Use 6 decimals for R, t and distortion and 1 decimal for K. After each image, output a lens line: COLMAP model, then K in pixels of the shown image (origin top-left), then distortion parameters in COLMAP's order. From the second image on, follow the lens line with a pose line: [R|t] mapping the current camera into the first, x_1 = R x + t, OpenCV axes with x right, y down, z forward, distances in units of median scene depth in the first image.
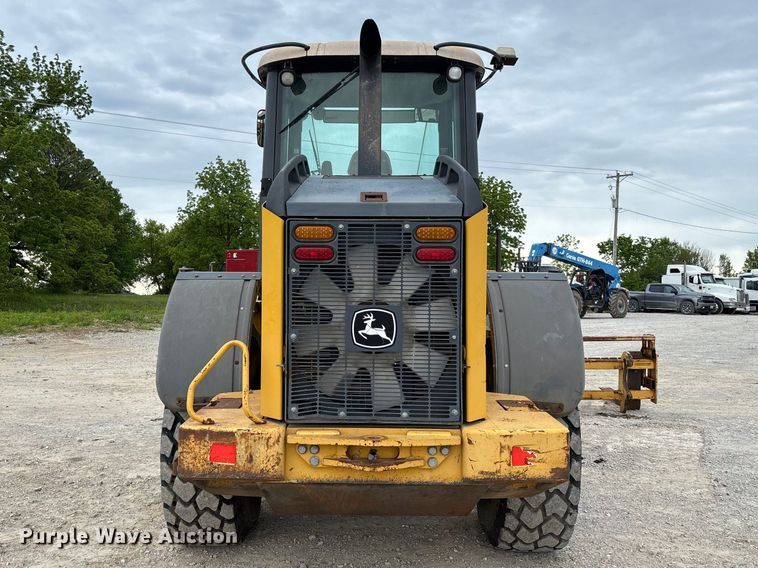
lens RADIAL K [[737.5, 0, 342.8], [0, 737.5, 282.3], [0, 0, 1]] dist [0.046011, 0.000255]
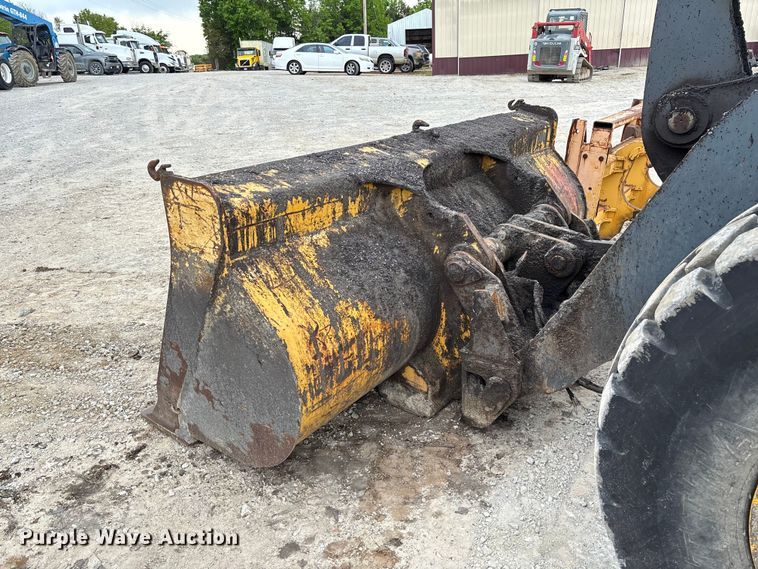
lens RADIAL K [[576.5, 0, 382.5], [0, 576.5, 287.2], [0, 0, 1]] dist [0.041418, -0.038805]
pose [[0.553453, -0.325991, 0.766433, -0.040803], [0.007329, 0.922090, 0.386905, 0.003540], [-0.832848, -0.208517, 0.512723, 0.167912]]
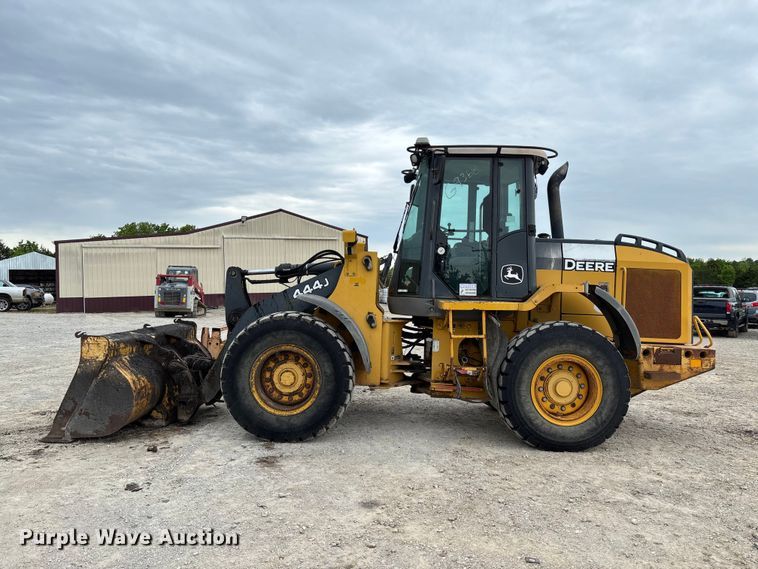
lens RADIAL K [[576.5, 0, 382.5], [0, 576.5, 287.2], [0, 0, 1]] dist [0.041418, -0.038805]
pose [[-0.038212, 0.001985, 0.999268, -0.140495], [-0.018777, 0.999820, -0.002704, 0.000330], [-0.999093, -0.018867, -0.038168, 0.142880]]
